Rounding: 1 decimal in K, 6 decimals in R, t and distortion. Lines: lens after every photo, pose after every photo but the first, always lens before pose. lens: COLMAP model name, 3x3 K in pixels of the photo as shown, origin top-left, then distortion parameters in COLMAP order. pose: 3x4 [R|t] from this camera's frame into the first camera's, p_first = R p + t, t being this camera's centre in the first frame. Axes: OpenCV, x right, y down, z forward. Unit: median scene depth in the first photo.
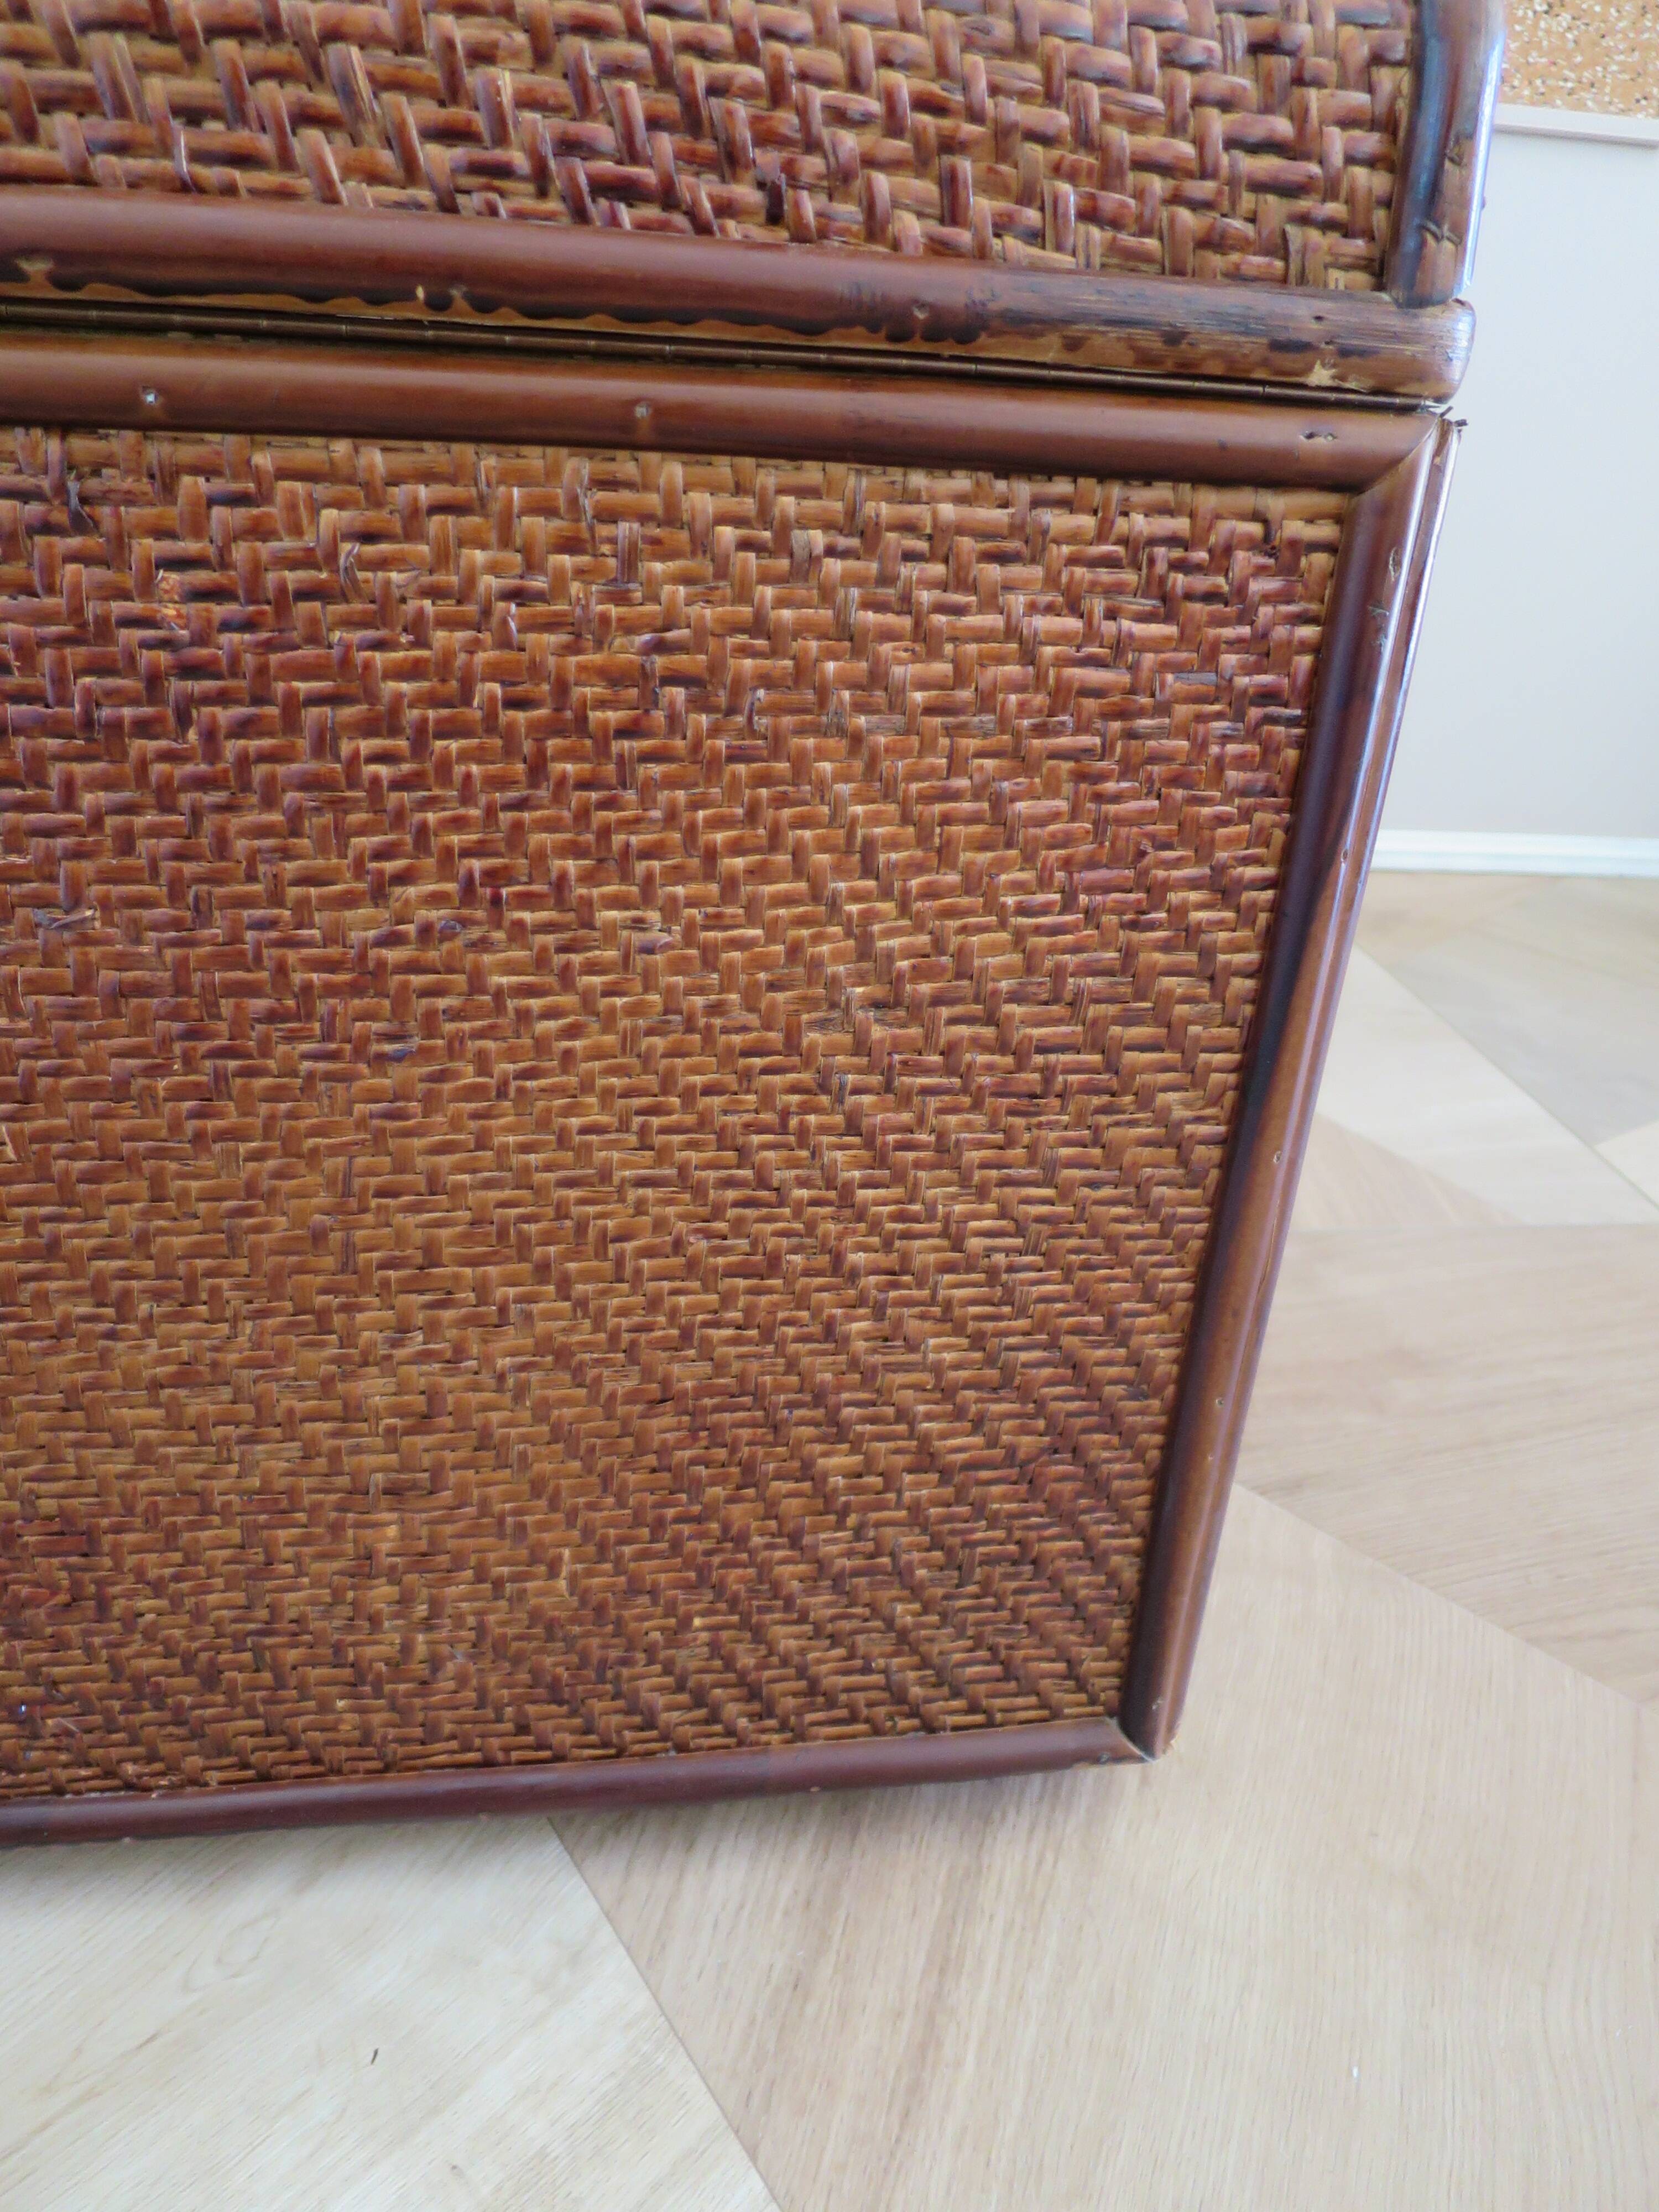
lens RADIAL K [[1591.2, 0, 833.6], [0, 1591.2, 1107.5], [0, 0, 1]] dist [-0.048093, 0.012268]
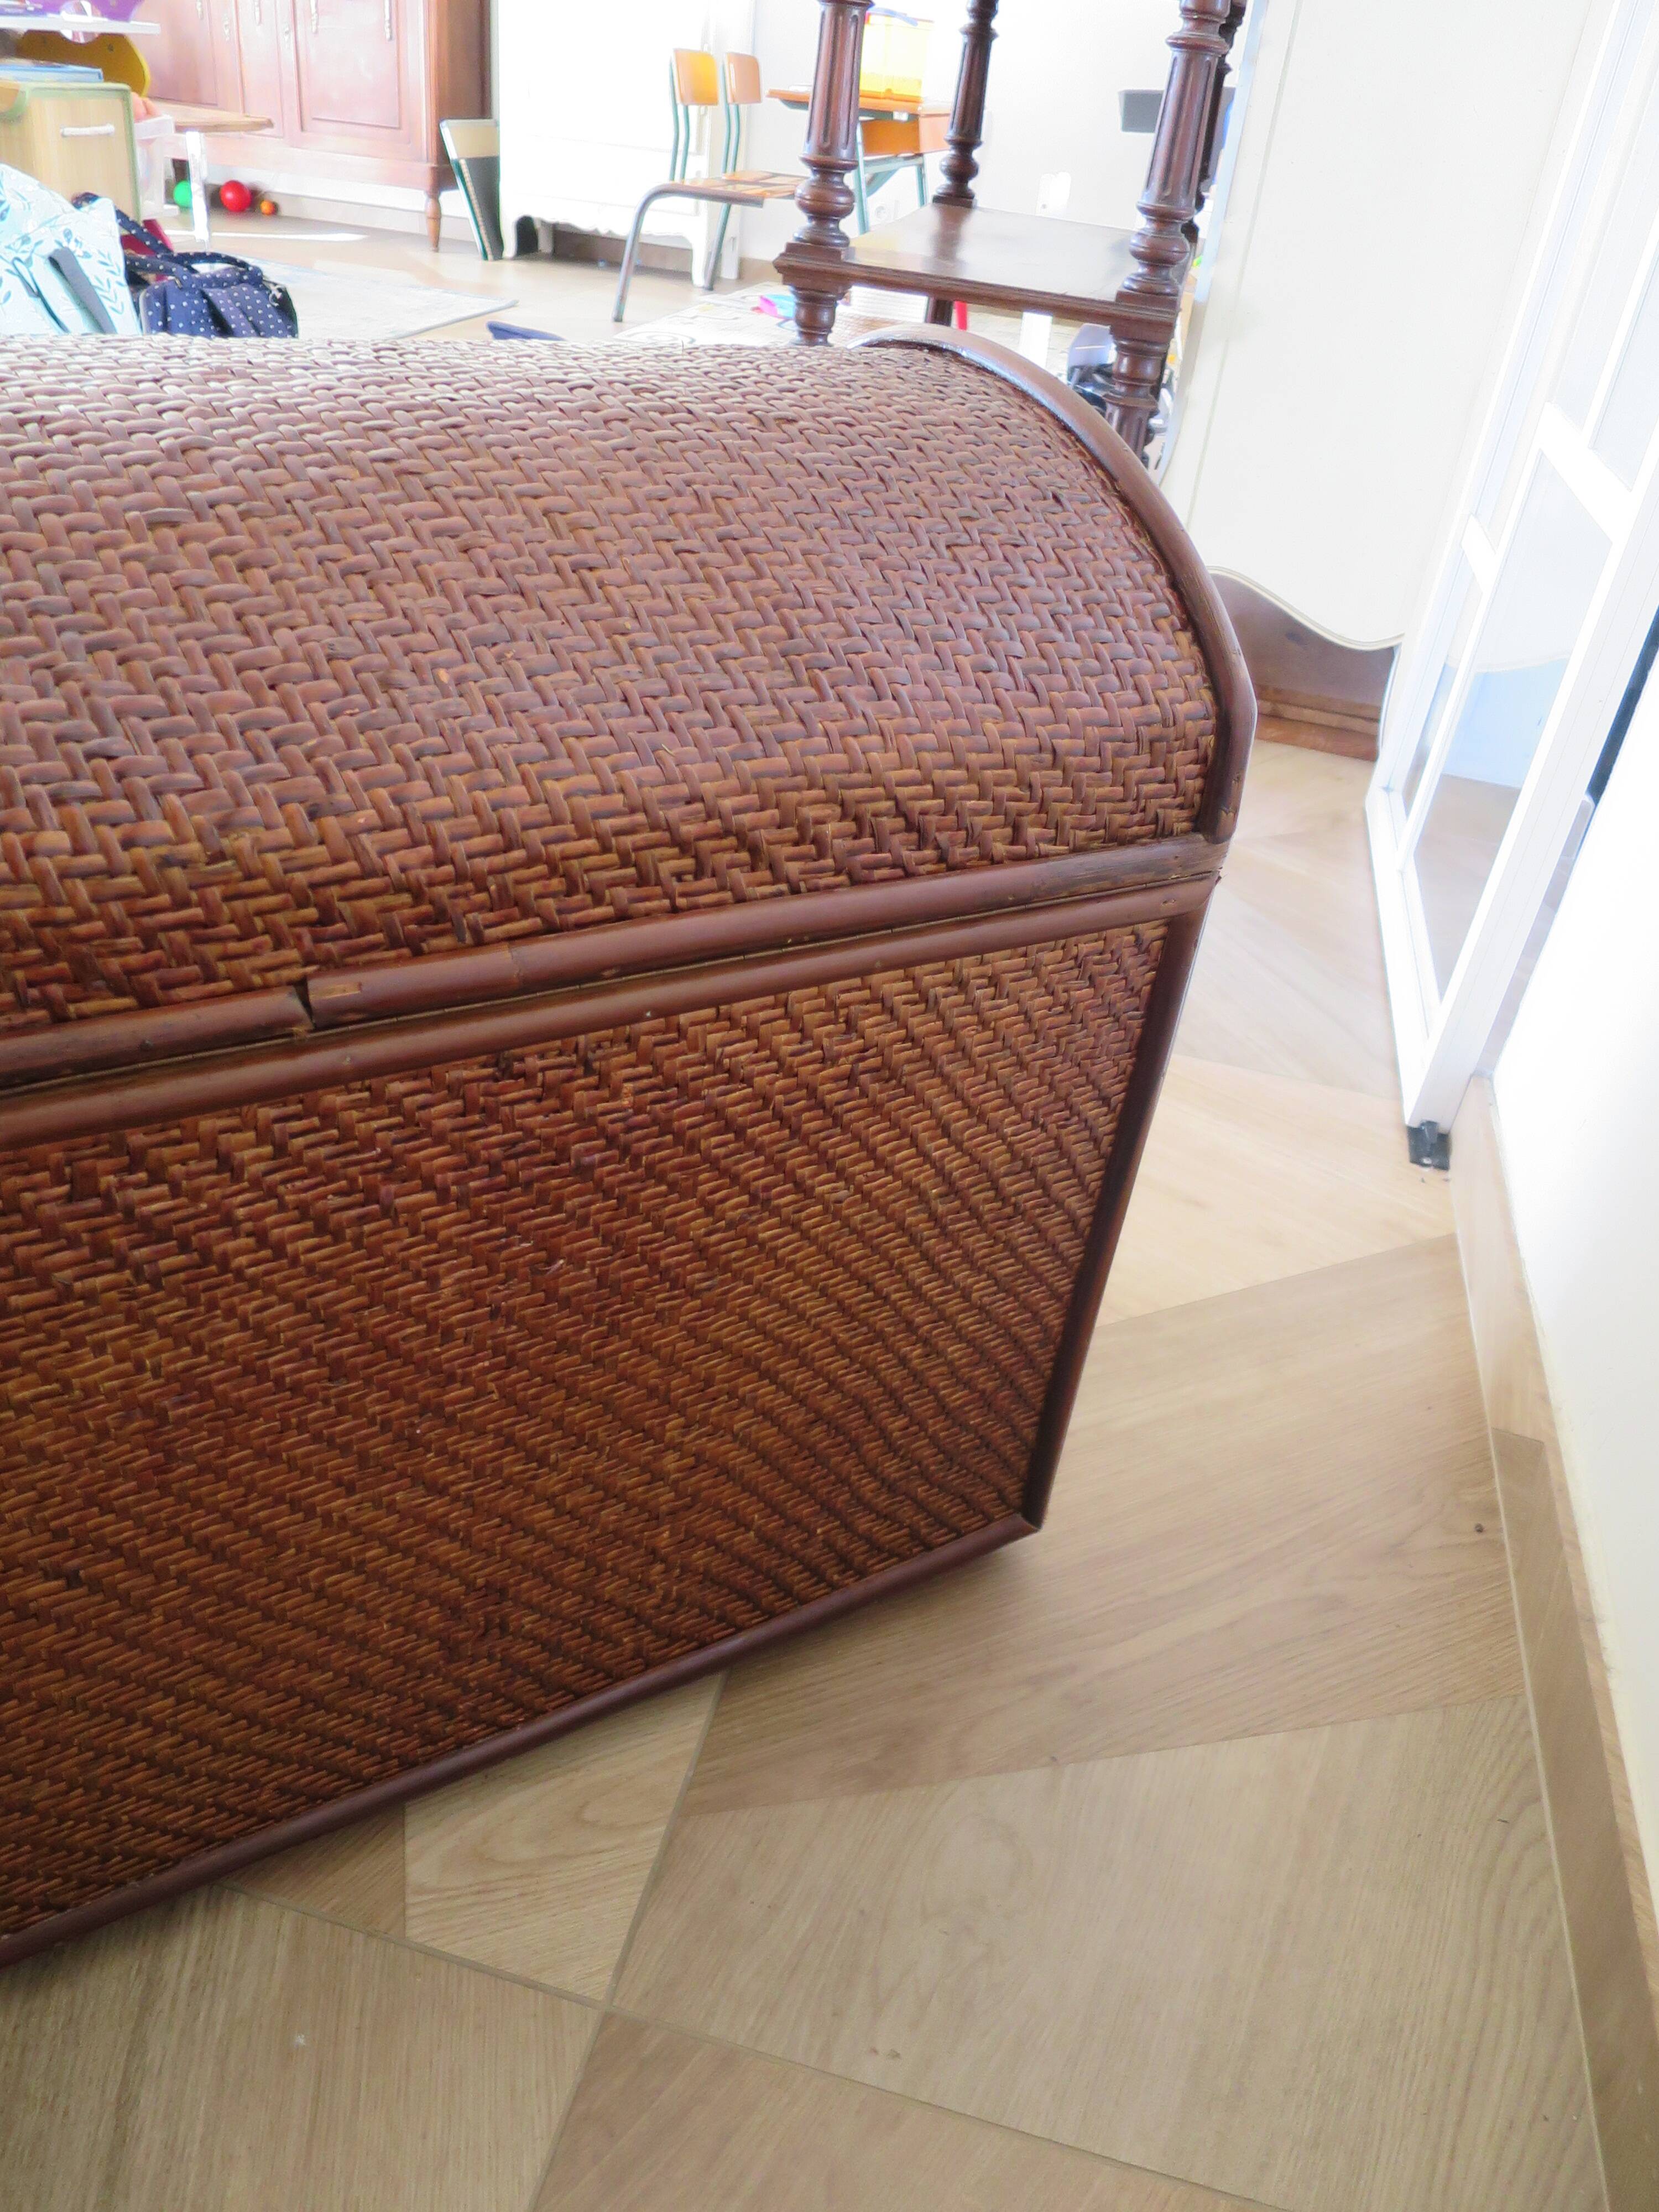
lens RADIAL K [[1591.2, 0, 834.9], [0, 1591.2, 1100.2], [0, 0, 1]] dist [-0.048093, 0.012268]
pose [[0.921362, -0.178645, 0.345222, -0.594557], [0.120035, 0.975488, 0.184433, -0.447412], [-0.369708, -0.128491, 0.920221, -0.516843]]
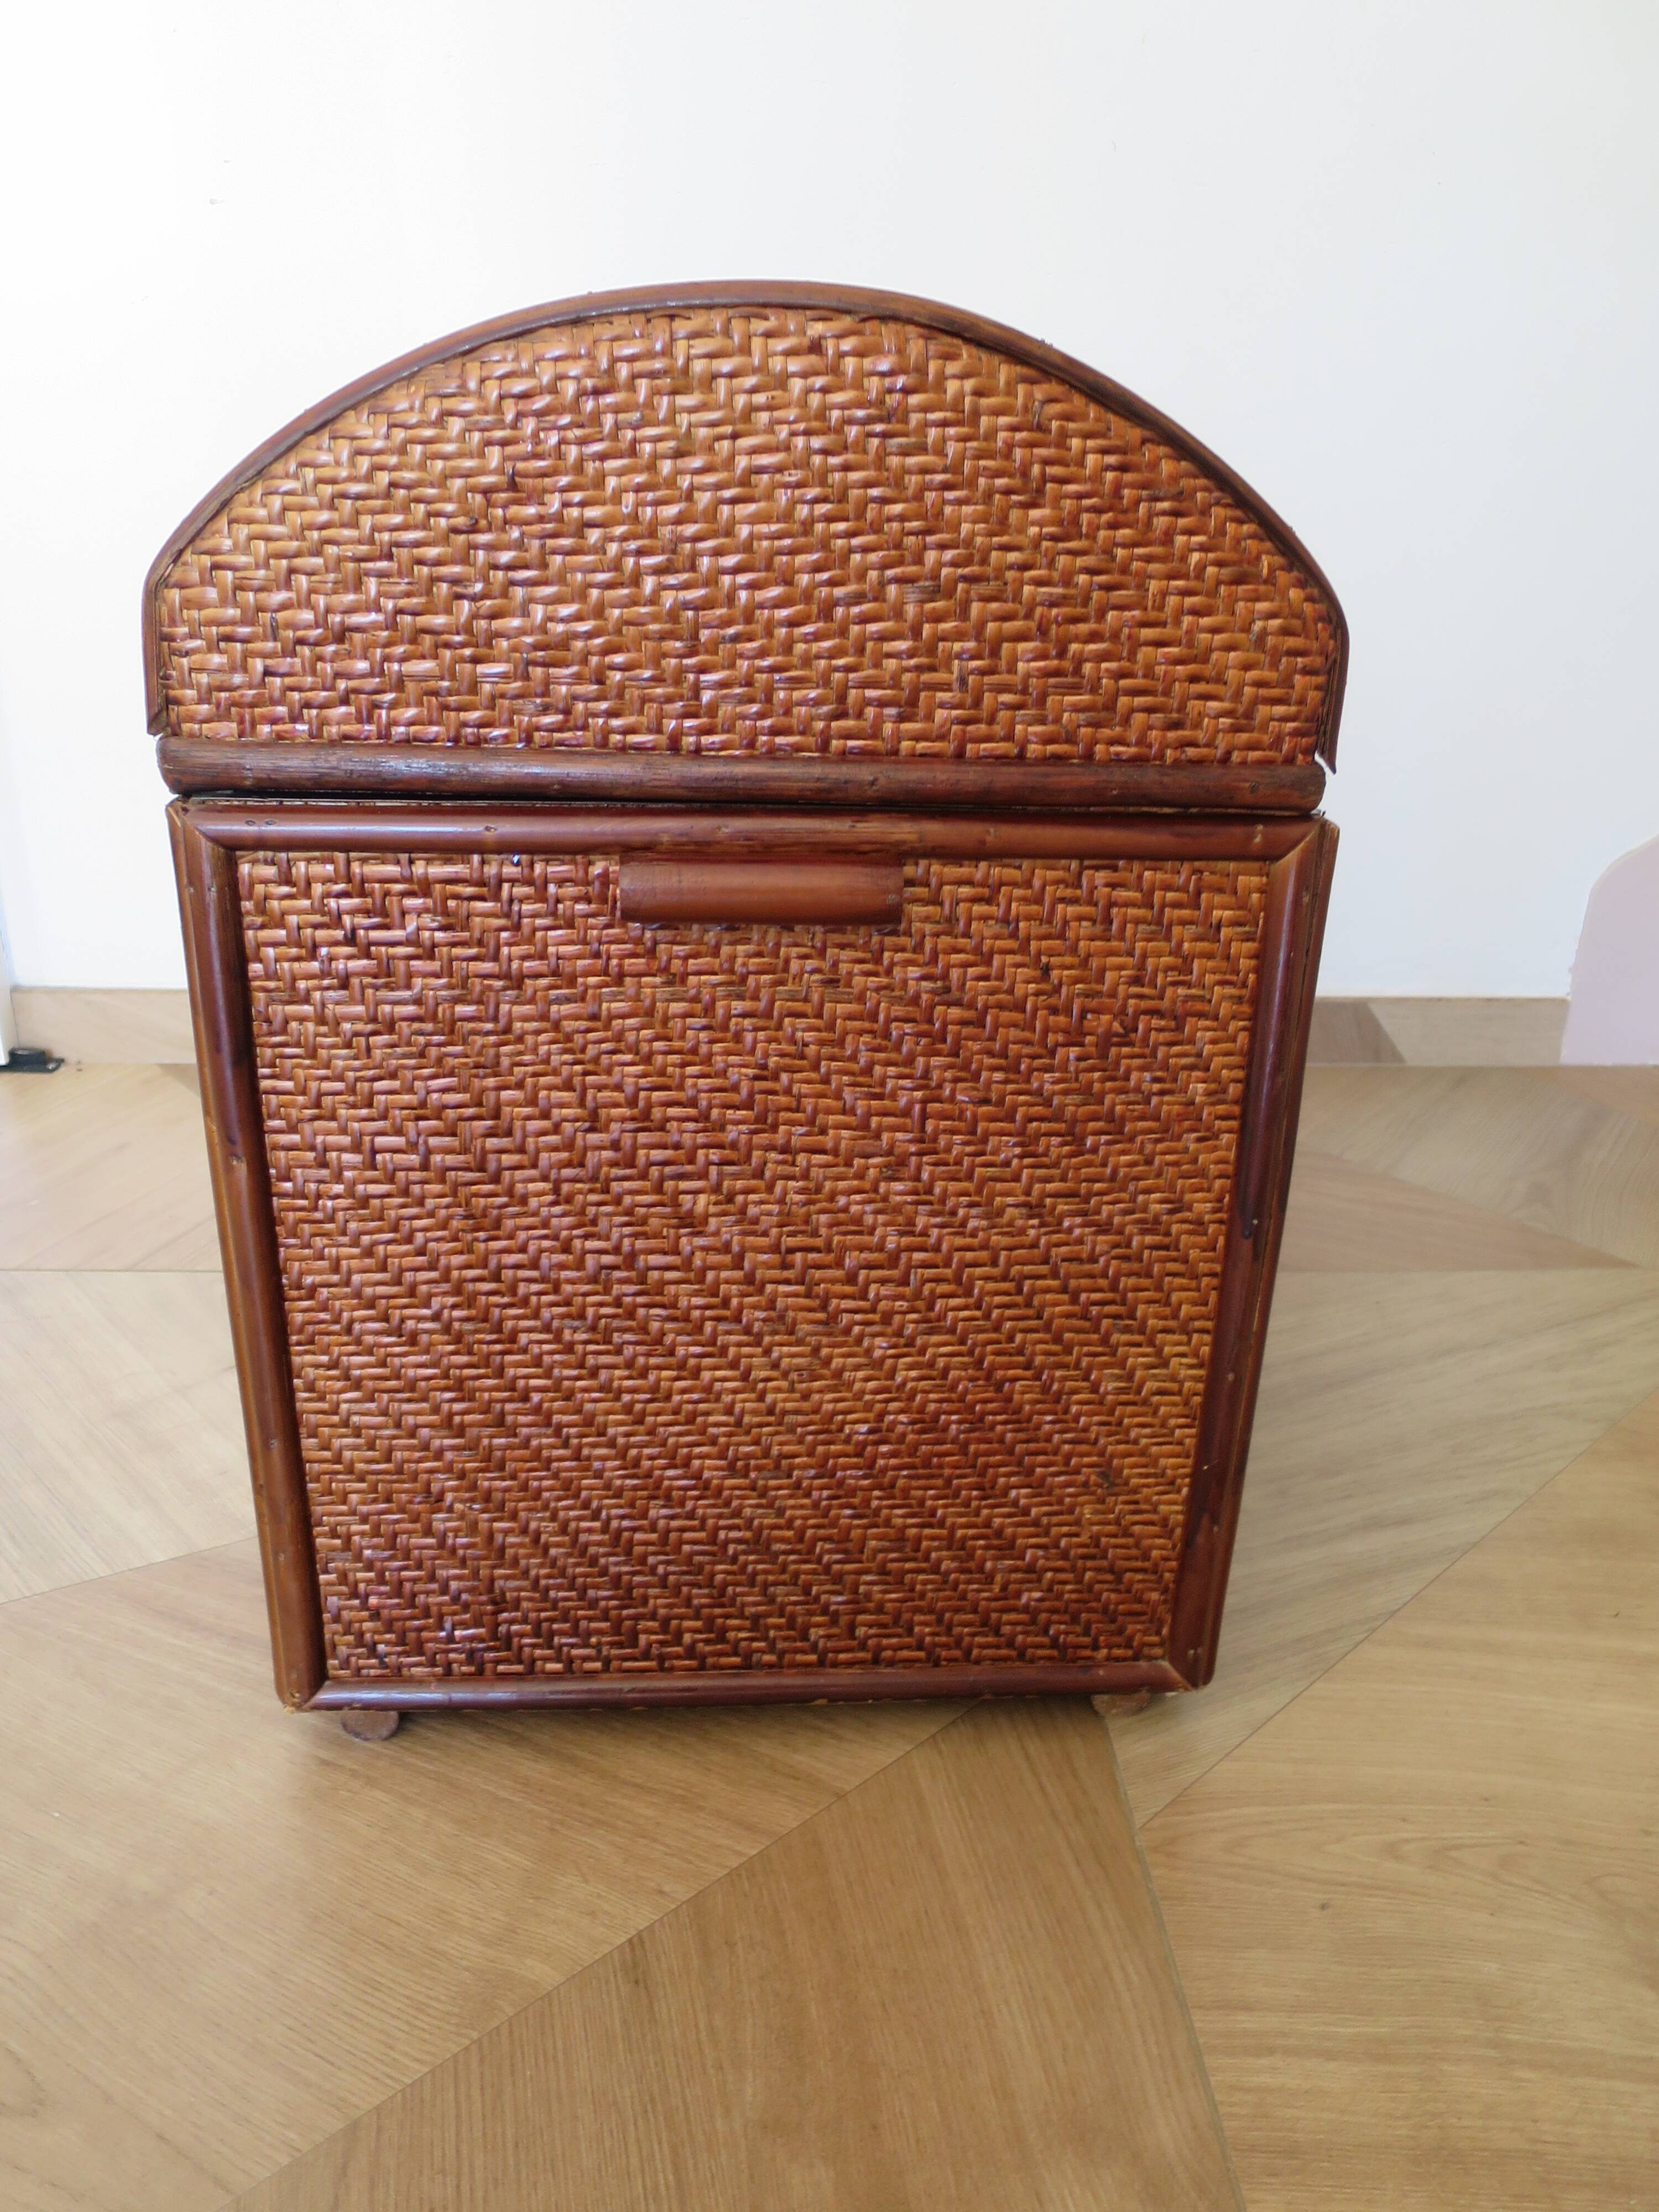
lens RADIAL K [[1591.2, 0, 828.2], [0, 1591.2, 1103.1], [0, 0, 1]] dist [-0.048093, 0.012268]
pose [[-0.075513, 0.315290, -0.945986, 1.498869], [-0.476003, 0.822225, 0.312038, -0.769687], [0.876196, 0.473855, 0.087991, 1.209509]]
